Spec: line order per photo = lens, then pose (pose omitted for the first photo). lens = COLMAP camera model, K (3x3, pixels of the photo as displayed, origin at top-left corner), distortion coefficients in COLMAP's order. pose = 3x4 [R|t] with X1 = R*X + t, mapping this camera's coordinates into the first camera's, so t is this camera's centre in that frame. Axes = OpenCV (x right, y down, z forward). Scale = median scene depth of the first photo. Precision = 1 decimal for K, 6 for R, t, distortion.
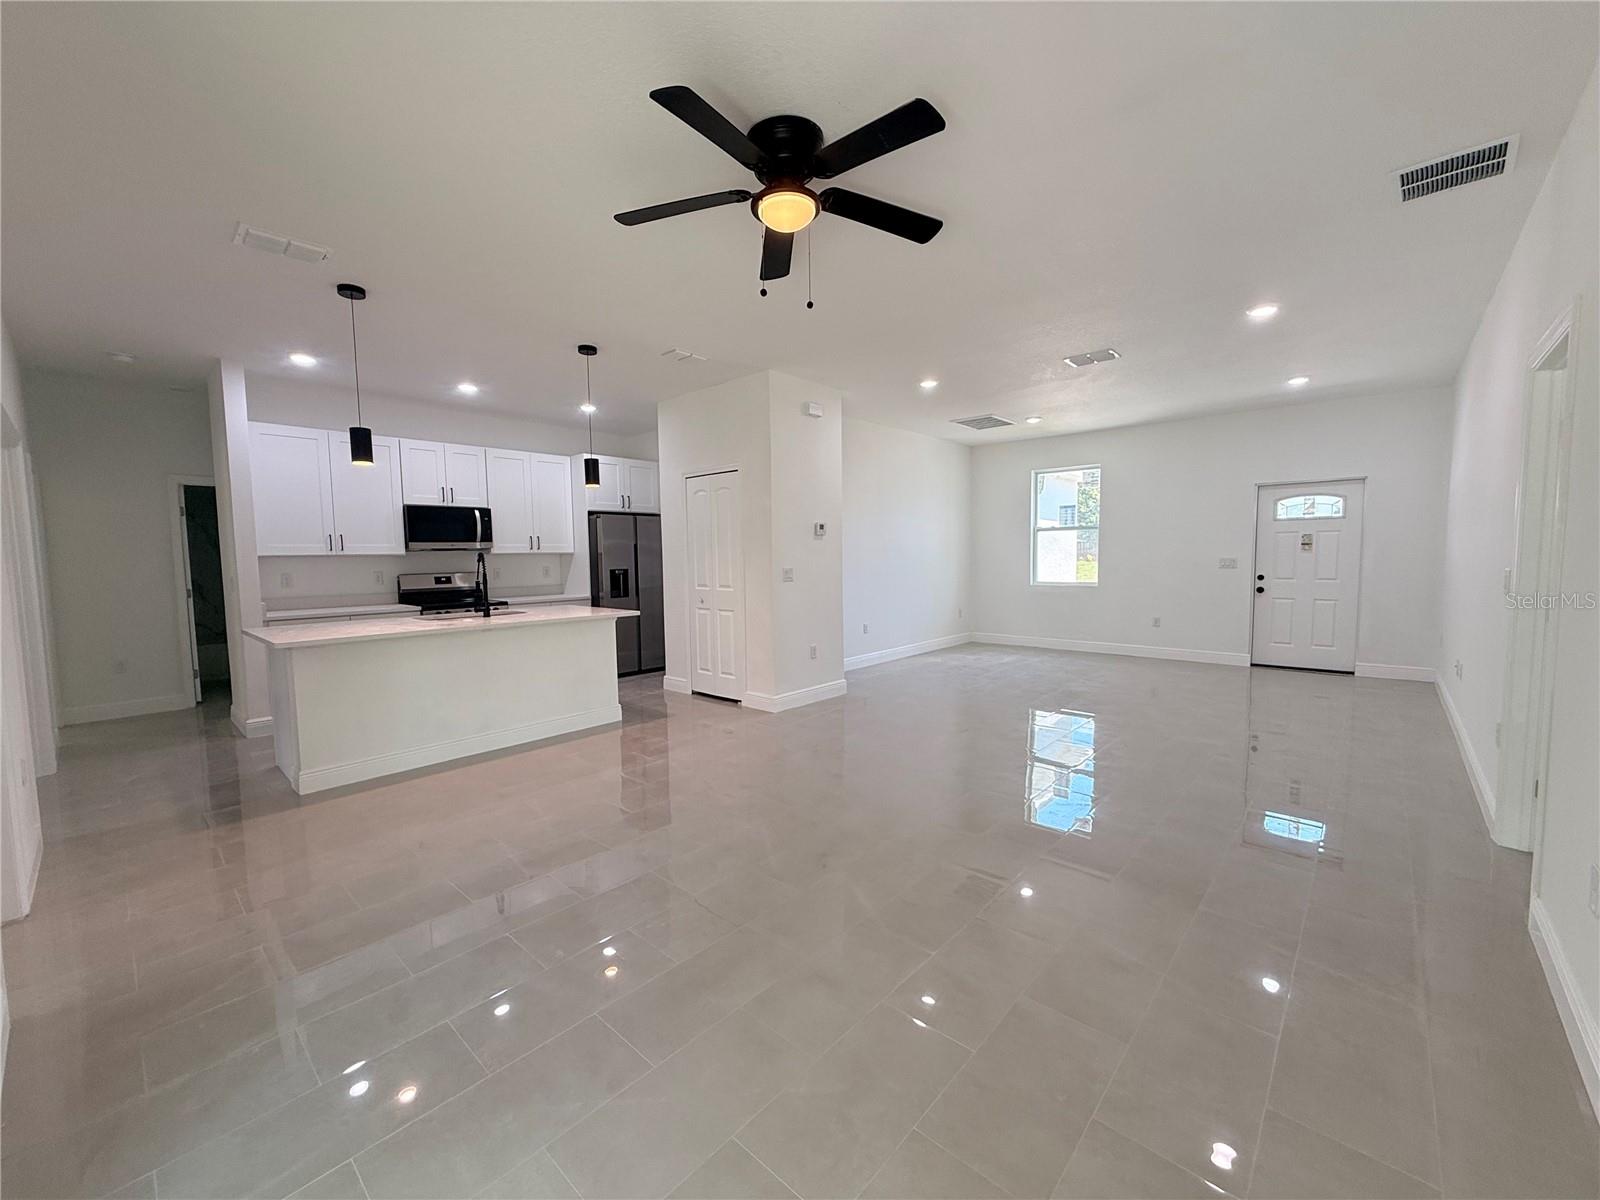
lens RADIAL K [[638.9, 0, 793.3], [0, 638.9, 594.4], [0, 0, 1]] dist [0.000676, -0.000752]
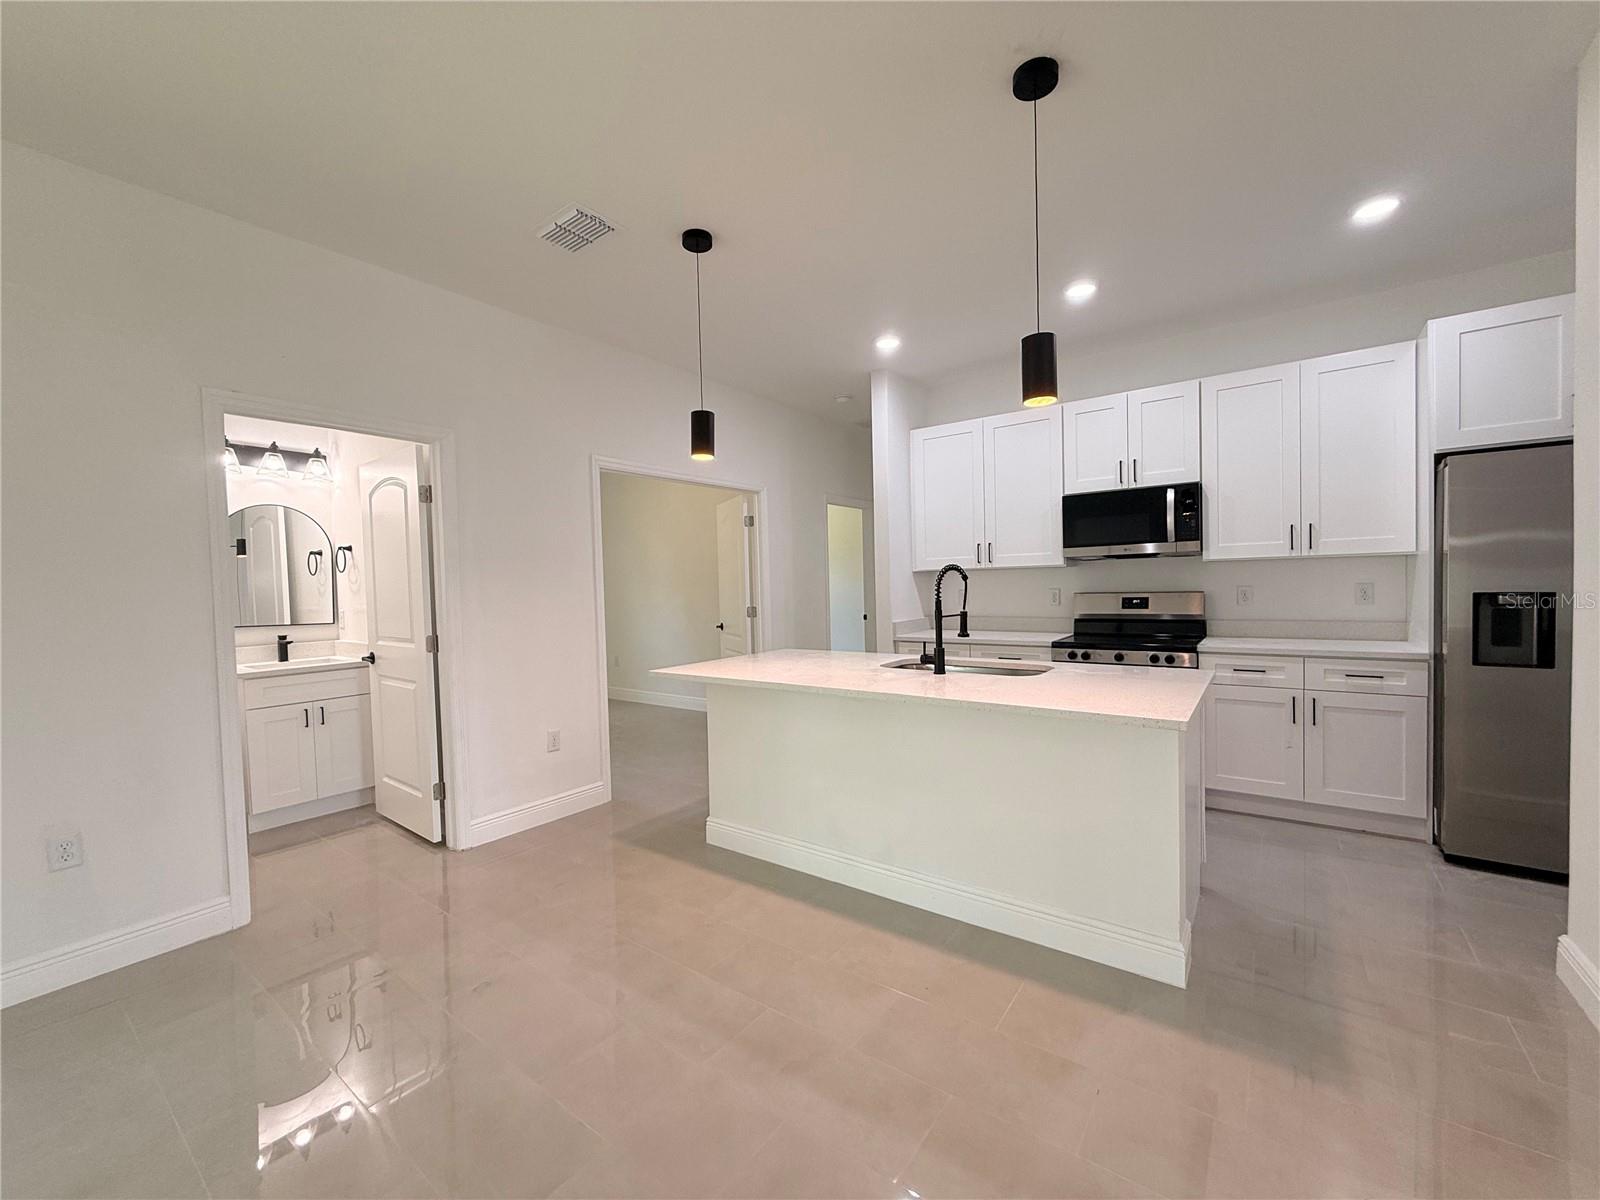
lens RADIAL K [[638.9, 0, 799.5], [0, 638.9, 600.1], [0, 0, 1]] dist [0.000676, -0.000752]
pose [[0.099111, 0.039244, -0.994302, 0.070307], [-0.037324, 0.998665, 0.035696, -0.035566], [0.994376, 0.033573, 0.100443, 0.590425]]
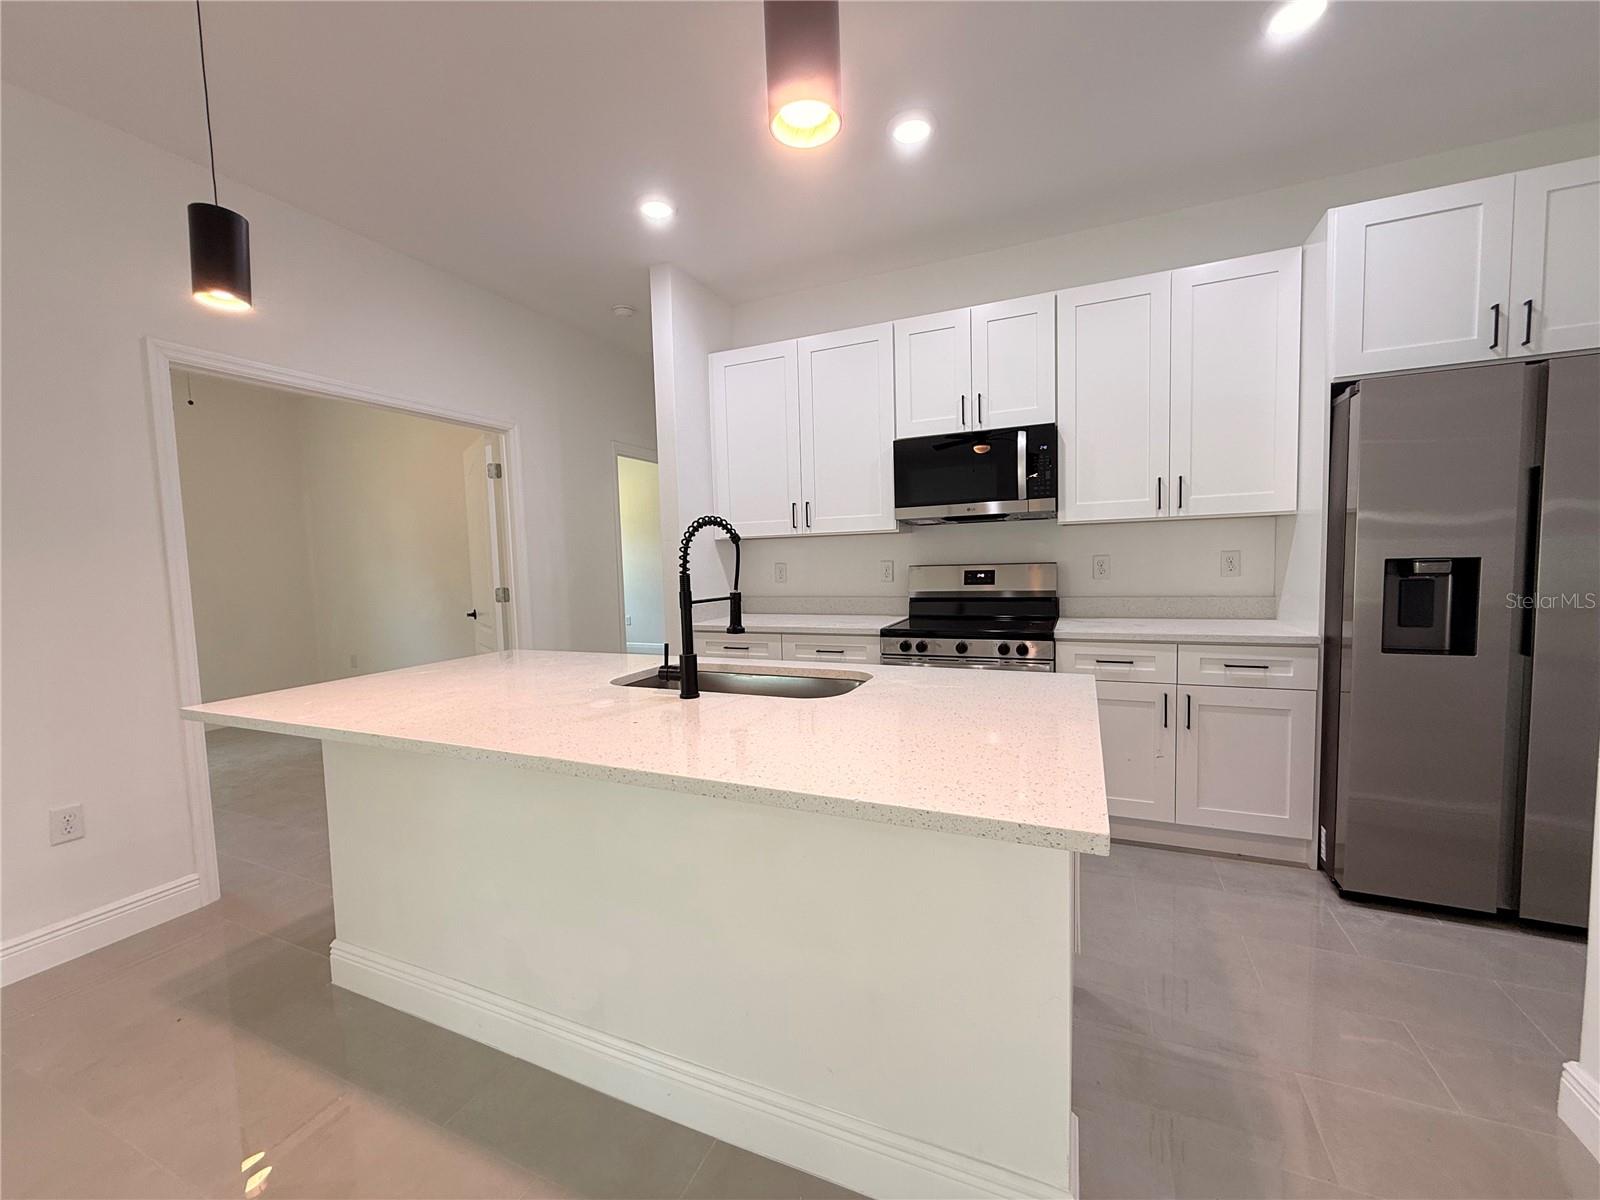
lens RADIAL K [[638.9, 0, 800.7], [0, 638.9, 598.5], [0, 0, 1]] dist [0.000676, -0.000752]
pose [[0.316410, 0.067458, -0.946221, -0.091707], [-0.034423, 0.997628, 0.059612, -0.031119], [0.947998, 0.013710, 0.317981, 0.690141]]
